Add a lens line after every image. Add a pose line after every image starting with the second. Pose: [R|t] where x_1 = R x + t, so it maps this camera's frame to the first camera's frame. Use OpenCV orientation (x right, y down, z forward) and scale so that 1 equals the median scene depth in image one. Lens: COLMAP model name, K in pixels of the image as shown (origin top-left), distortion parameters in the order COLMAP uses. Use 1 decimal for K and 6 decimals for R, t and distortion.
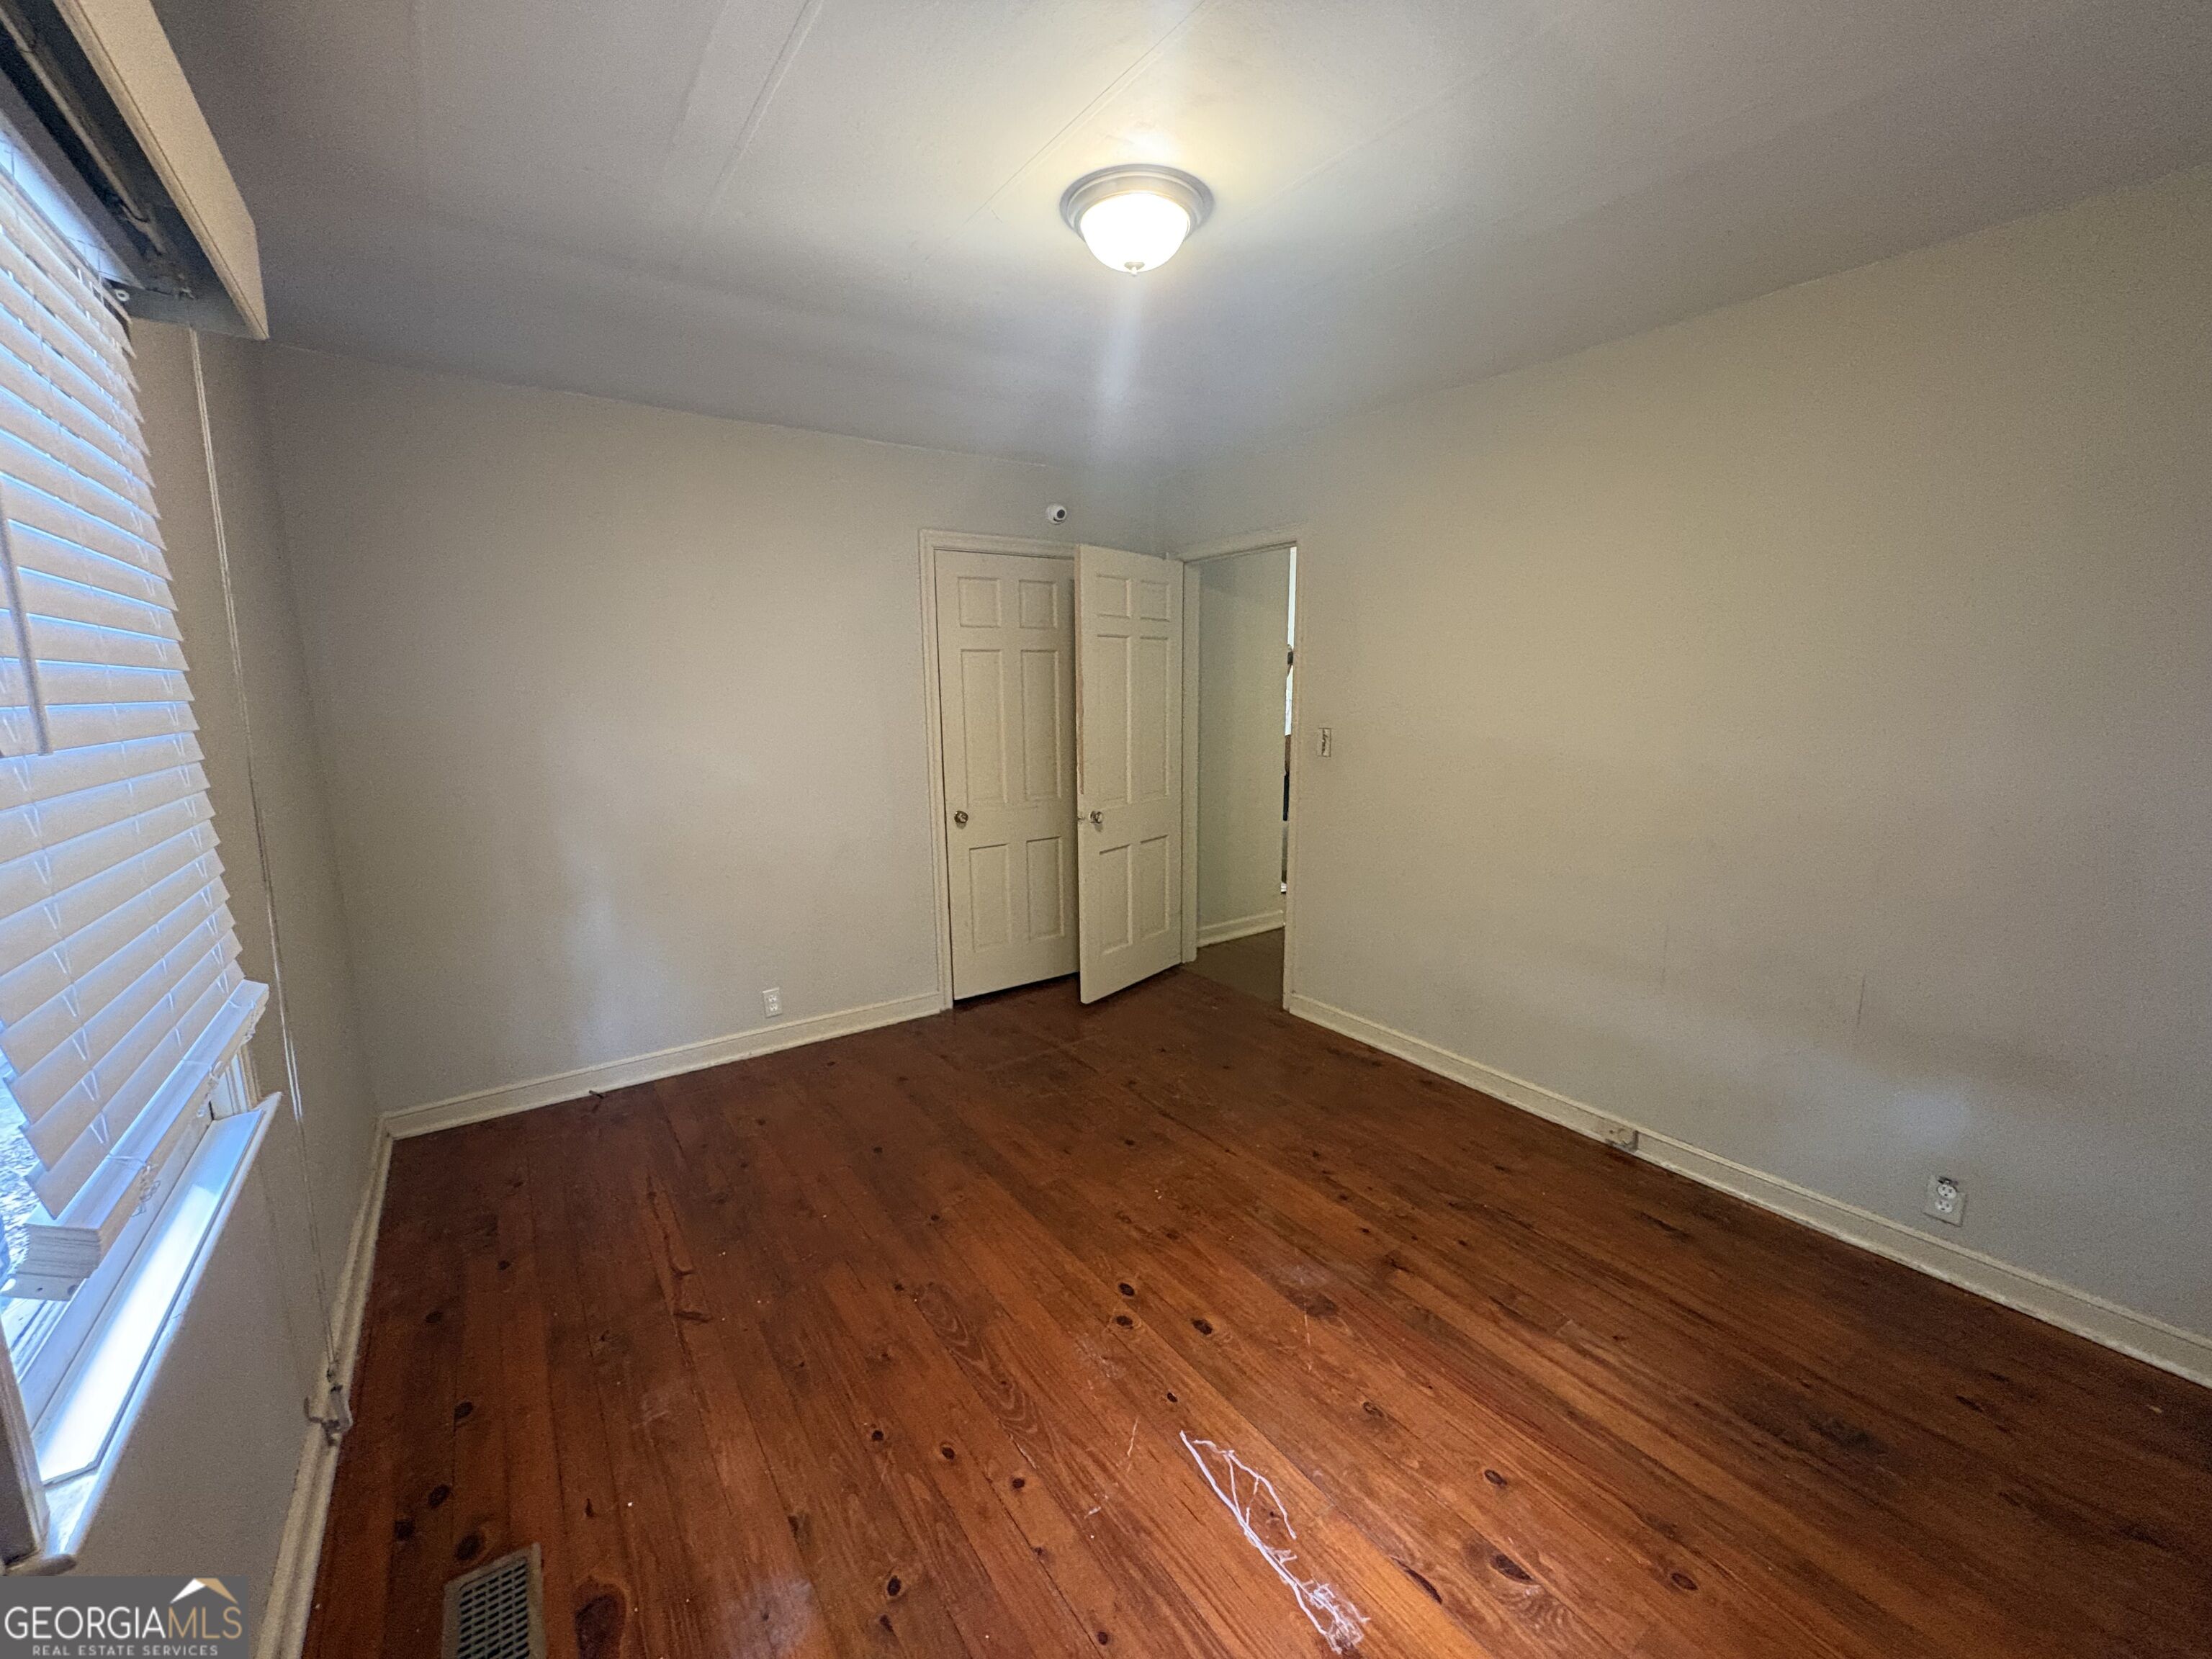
lens RADIAL K [[882.9, 0, 1108.0], [0, 882.9, 822.9], [0, 0, 1]] dist [-0.001745, 0.000028]
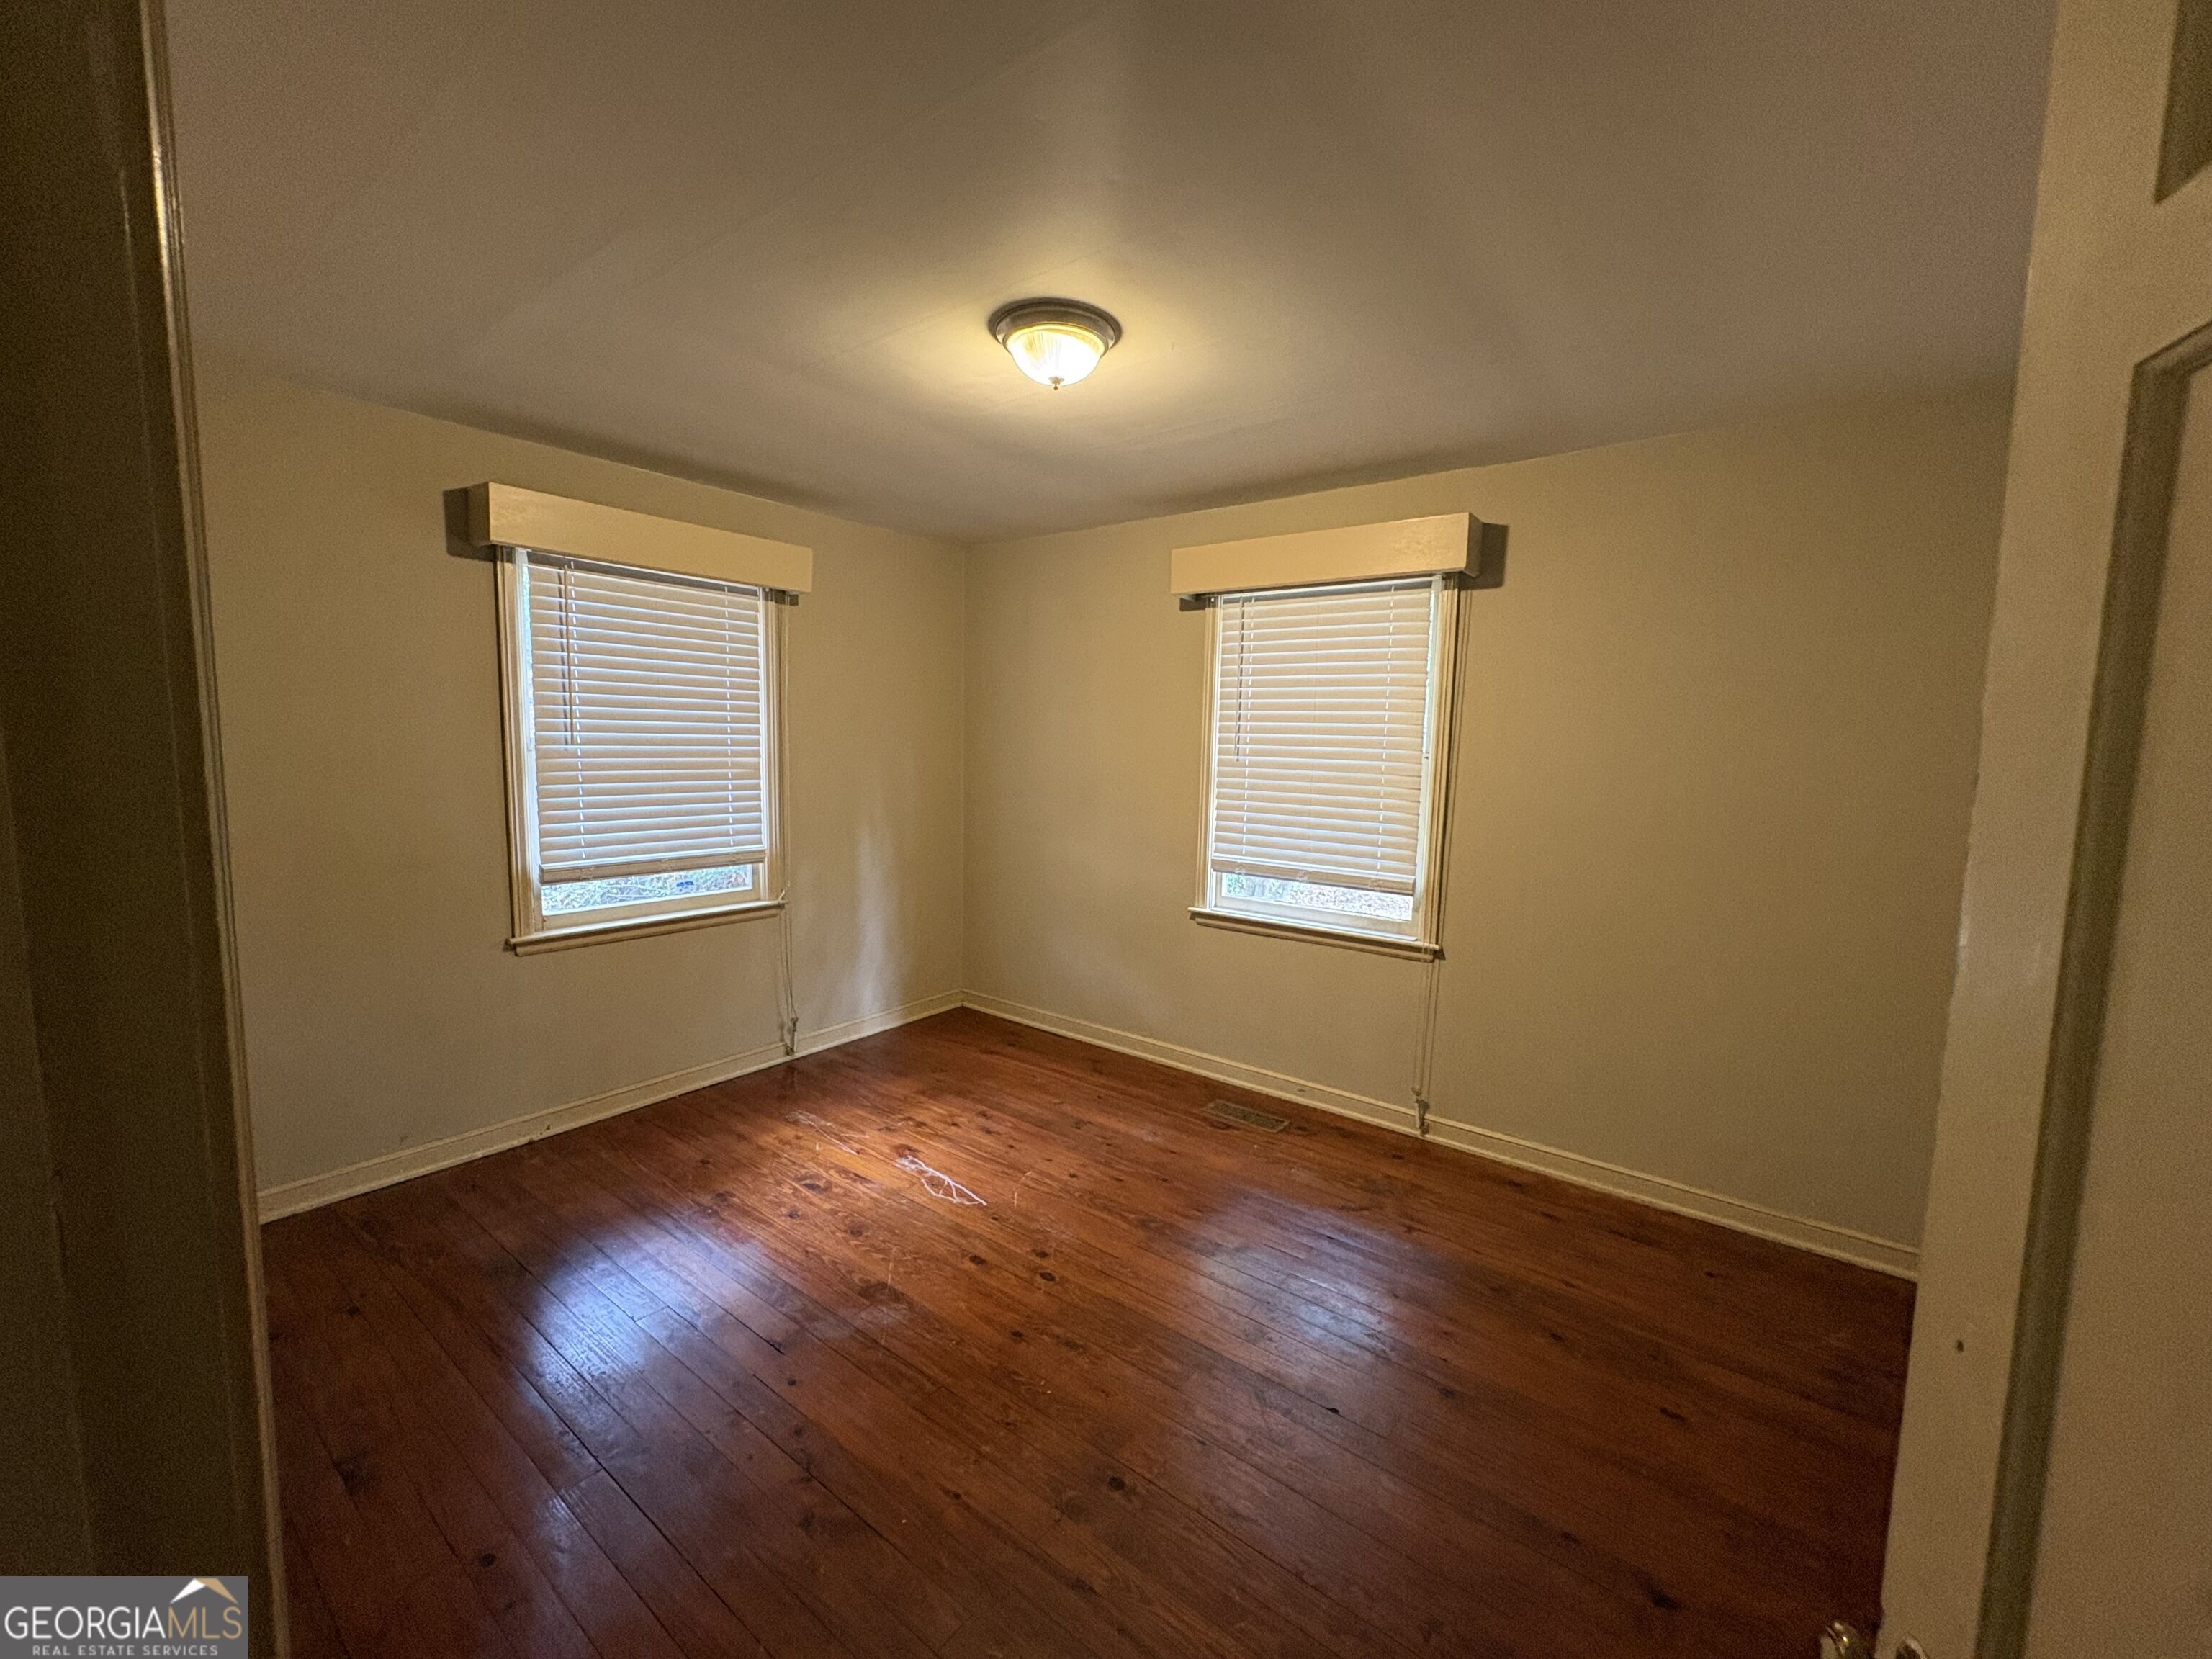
lens RADIAL K [[882.9, 0, 1115.3], [0, 882.9, 825.9], [0, 0, 1]] dist [-0.001745, 0.000028]
pose [[-0.953509, 0.017786, -0.300840, 0.290560], [-0.061130, 0.966090, 0.250866, -0.340060], [0.295100, 0.257593, -0.920088, 2.082843]]
